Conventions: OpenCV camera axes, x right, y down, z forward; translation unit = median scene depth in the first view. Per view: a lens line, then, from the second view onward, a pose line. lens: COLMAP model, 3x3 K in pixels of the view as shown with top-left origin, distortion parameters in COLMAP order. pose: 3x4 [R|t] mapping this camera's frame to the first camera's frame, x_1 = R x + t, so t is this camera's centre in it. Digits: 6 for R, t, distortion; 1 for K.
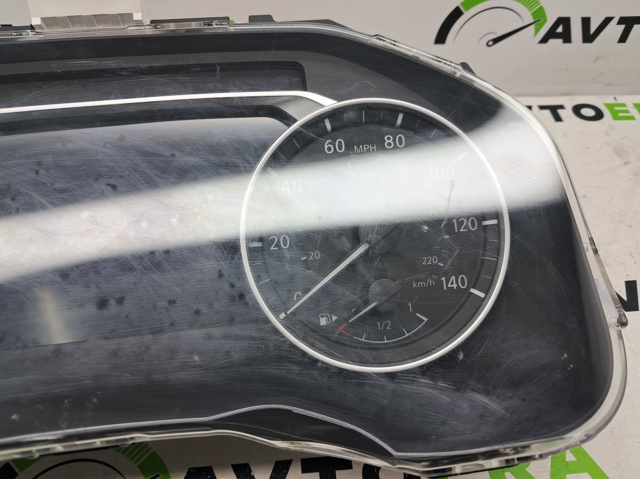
lens RADIAL K [[492.5, 0, 312.0], [0, 492.5, 240.0], [0, 0, 1]] dist [0.007243, -0.041140]
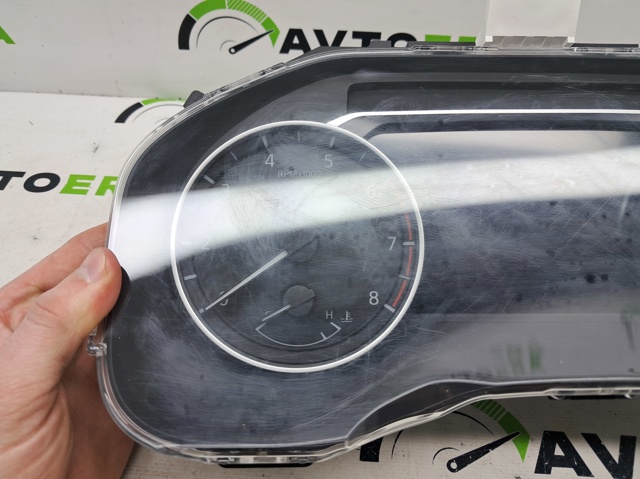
lens RADIAL K [[503.0, 0, 320.0], [0, 503.0, 239.5], [0, 0, 1]] dist [0.007919, -0.063178]
pose [[0.989263, 0.089147, -0.115811, -0.761045], [-0.092819, 0.995325, -0.026704, 0.103754], [0.112889, 0.037166, 0.992912, -0.227972]]
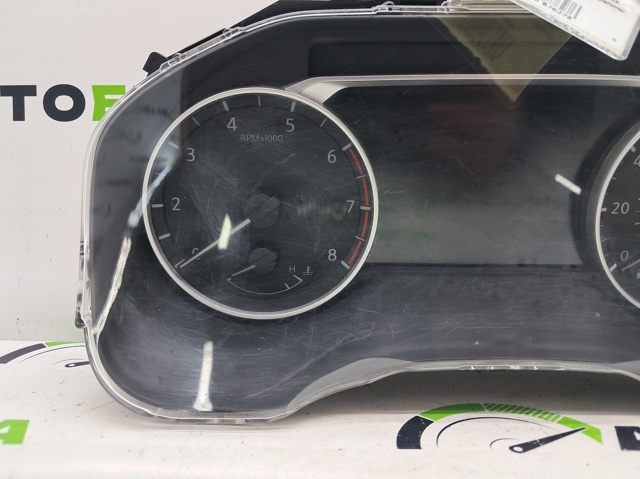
lens RADIAL K [[503.0, 0, 320.0], [0, 503.0, 239.5], [0, 0, 1]] dist [0.007919, -0.063178]
pose [[0.985168, 0.133118, -0.108271, -0.657759], [-0.095038, 0.948678, 0.301626, -0.224749], [0.142866, -0.286863, 0.947259, -0.259418]]
